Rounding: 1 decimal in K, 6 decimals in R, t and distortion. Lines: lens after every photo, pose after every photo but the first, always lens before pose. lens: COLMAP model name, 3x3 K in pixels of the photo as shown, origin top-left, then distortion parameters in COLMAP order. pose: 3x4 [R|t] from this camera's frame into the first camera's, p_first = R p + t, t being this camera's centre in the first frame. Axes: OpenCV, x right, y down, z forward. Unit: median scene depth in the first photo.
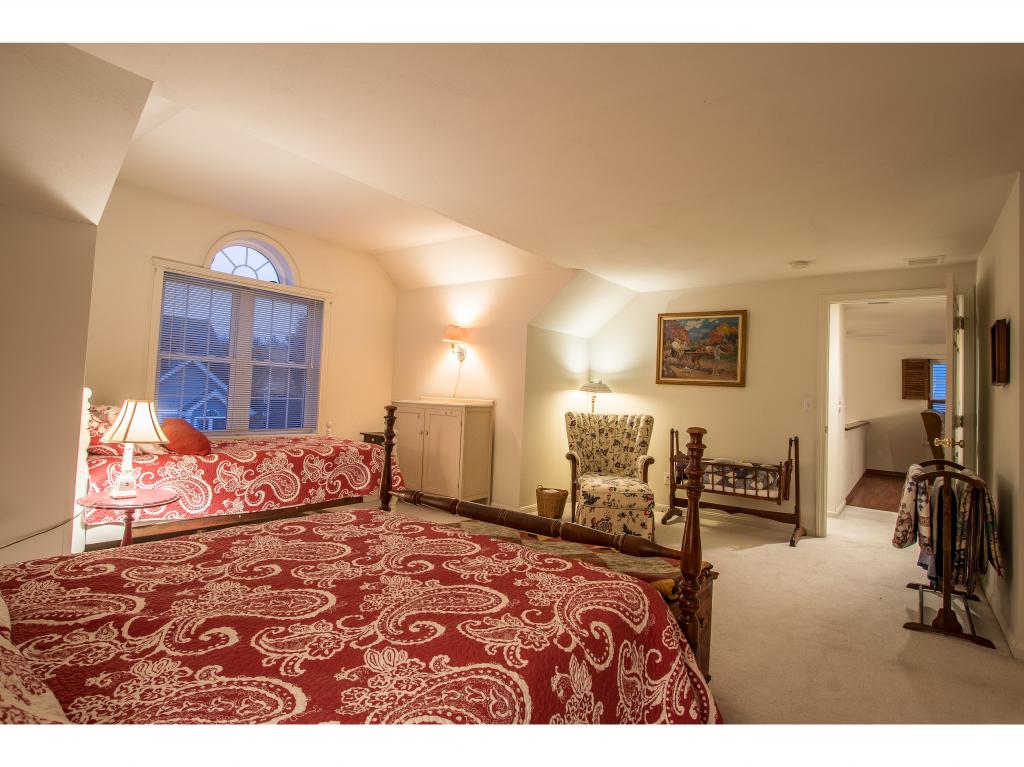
lens RADIAL K [[556.5, 0, 512.0], [0, 556.5, 383.5], [0, 0, 1]] dist [0.000921, 0.000291]
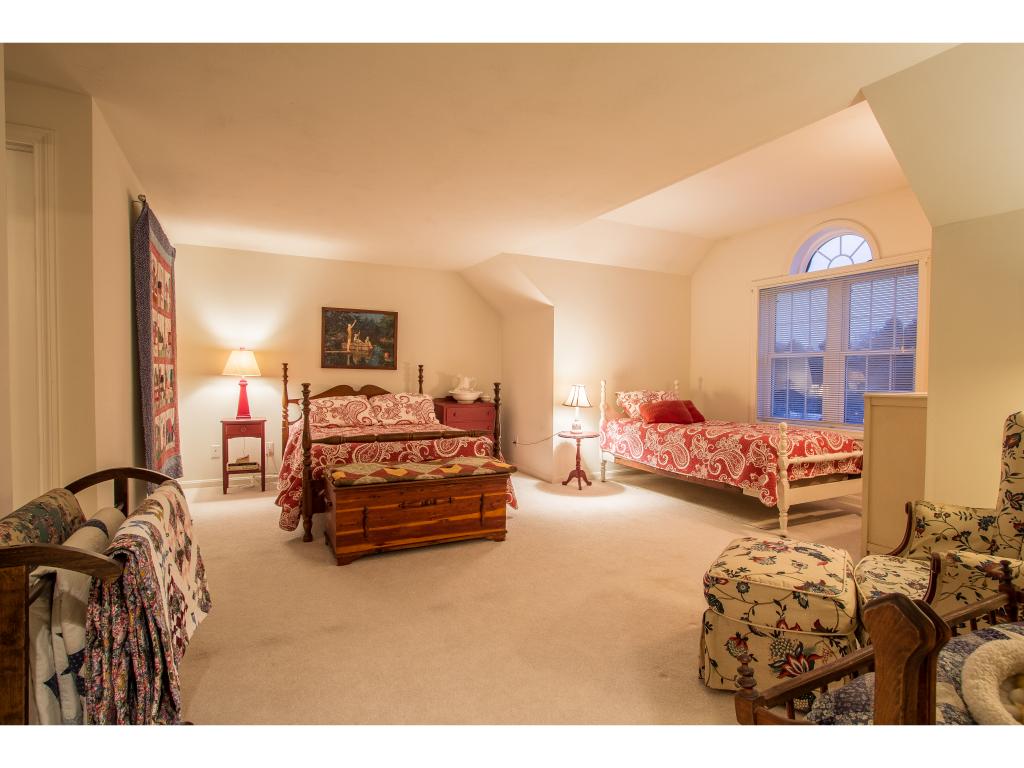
lens RADIAL K [[556.5, 0, 512.0], [0, 556.5, 384.0], [0, 0, 1]] dist [0.000921, 0.000291]
pose [[-0.464455, -0.025902, -0.885218, 0.830308], [-0.000853, 0.999585, -0.028802, 0.056660], [0.885596, -0.012622, -0.464284, 1.186795]]
